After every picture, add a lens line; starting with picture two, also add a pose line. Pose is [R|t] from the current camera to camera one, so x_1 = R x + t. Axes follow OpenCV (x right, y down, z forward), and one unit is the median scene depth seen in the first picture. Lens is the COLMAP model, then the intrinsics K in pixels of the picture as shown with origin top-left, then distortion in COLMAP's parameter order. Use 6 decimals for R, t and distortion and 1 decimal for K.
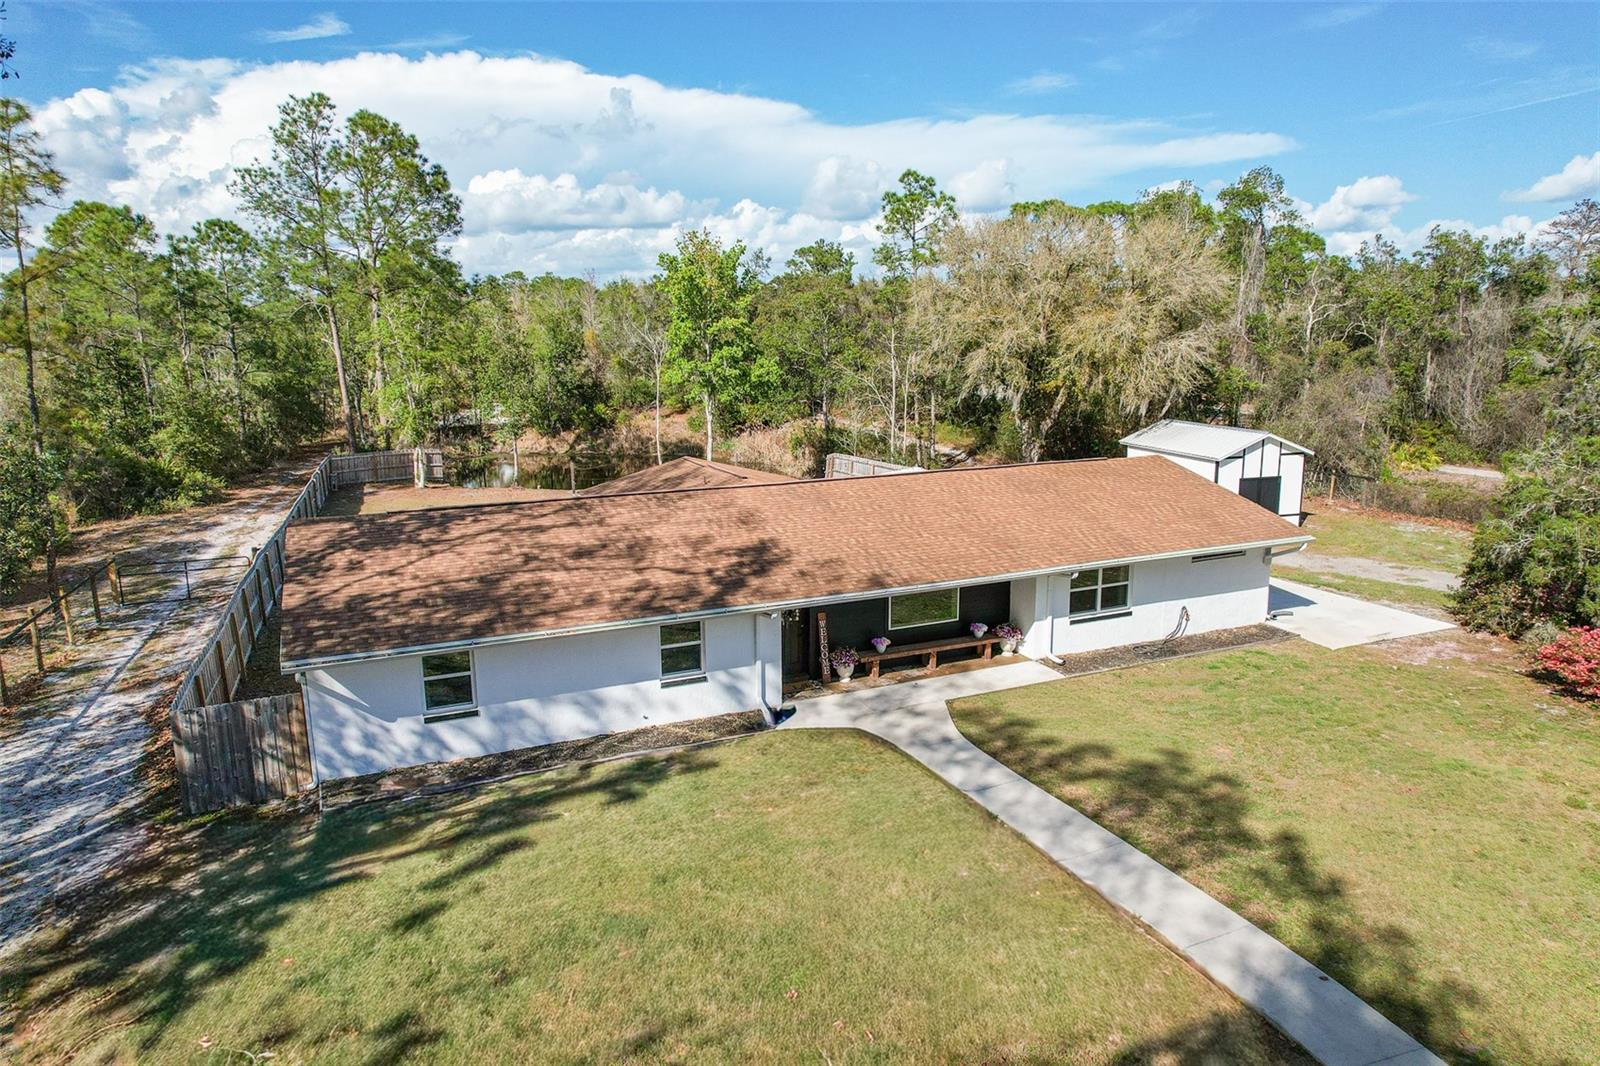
lens RADIAL K [[1017.3, 0, 800.0], [0, 1017.3, 533.0], [0, 0, 1]] dist [-0.078171, 0.069817]
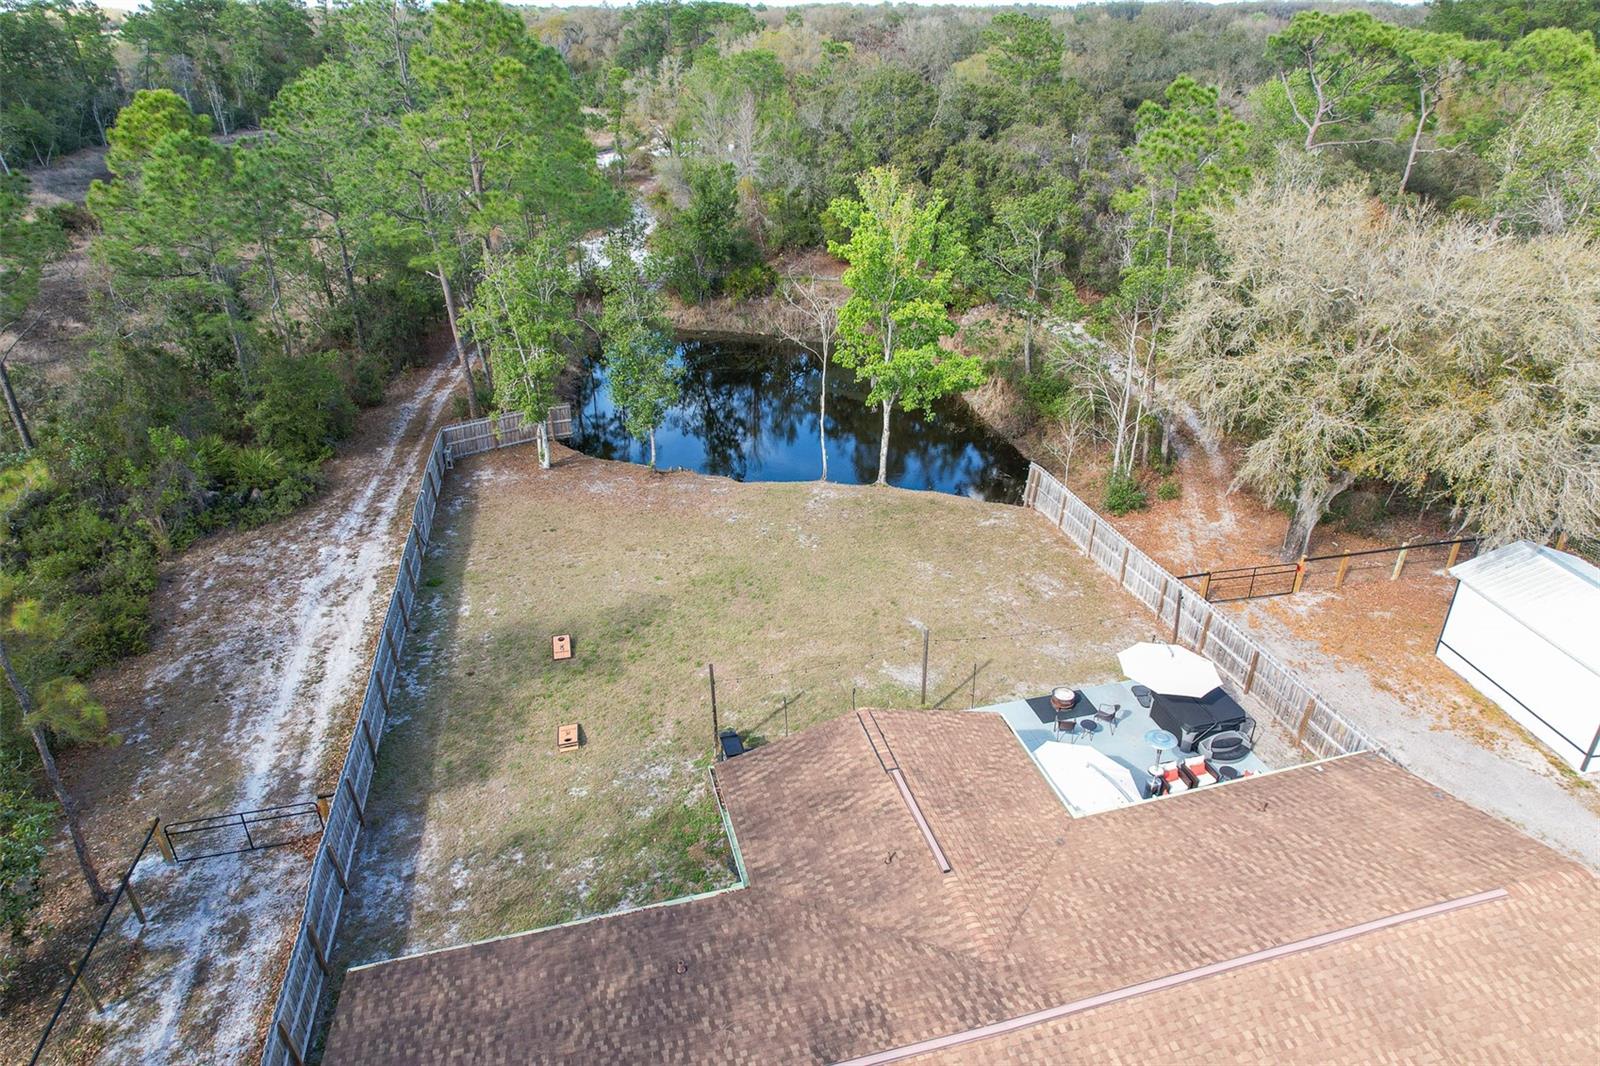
lens RADIAL K [[1017.3, 0, 800.0], [0, 1017.3, 533.0], [0, 0, 1]] dist [-0.078171, 0.069817]
pose [[0.988088, 0.070281, -0.136902, -0.040453], [-0.029286, 0.959240, 0.281070, -0.249282], [0.151076, -0.273713, 0.949872, 0.206160]]
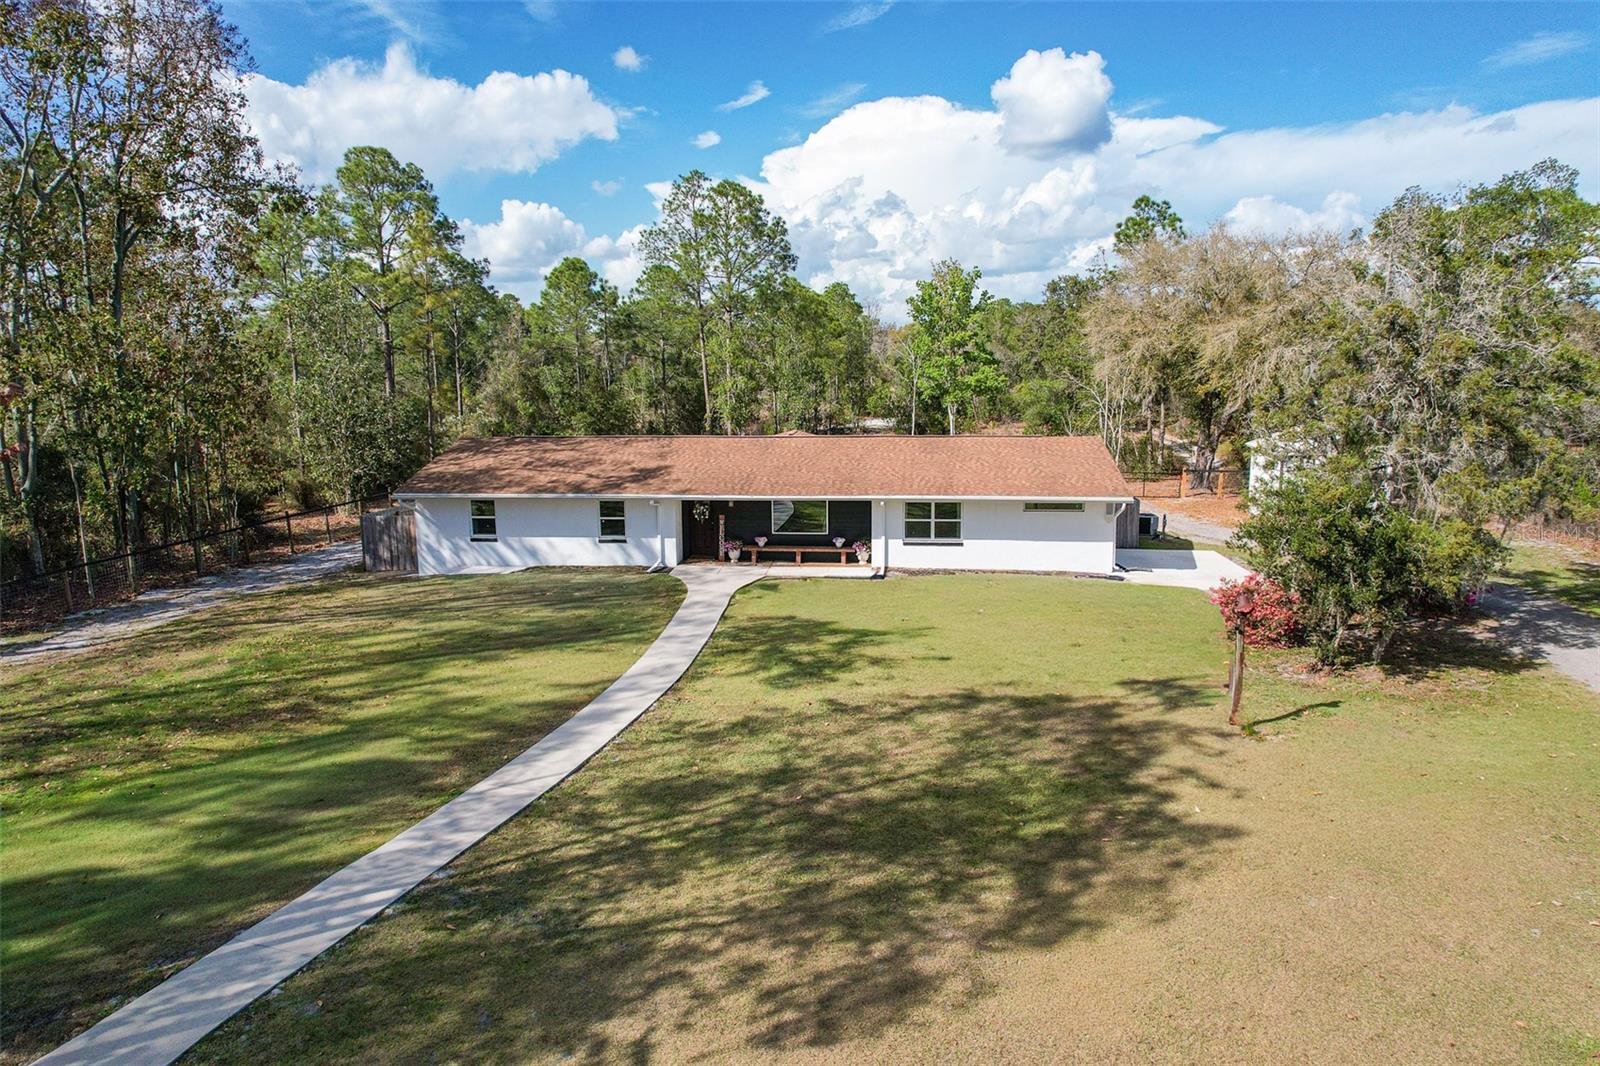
lens RADIAL K [[1034.7, 0, 808.3], [0, 1034.7, 534.7], [0, 0, 1]] dist [-0.077168, 0.075946]
pose [[0.869776, 0.083182, -0.486386, 0.363947], [-0.095801, 0.995400, -0.001082, 0.039662], [0.484058, 0.047537, 0.873744, -0.119379]]
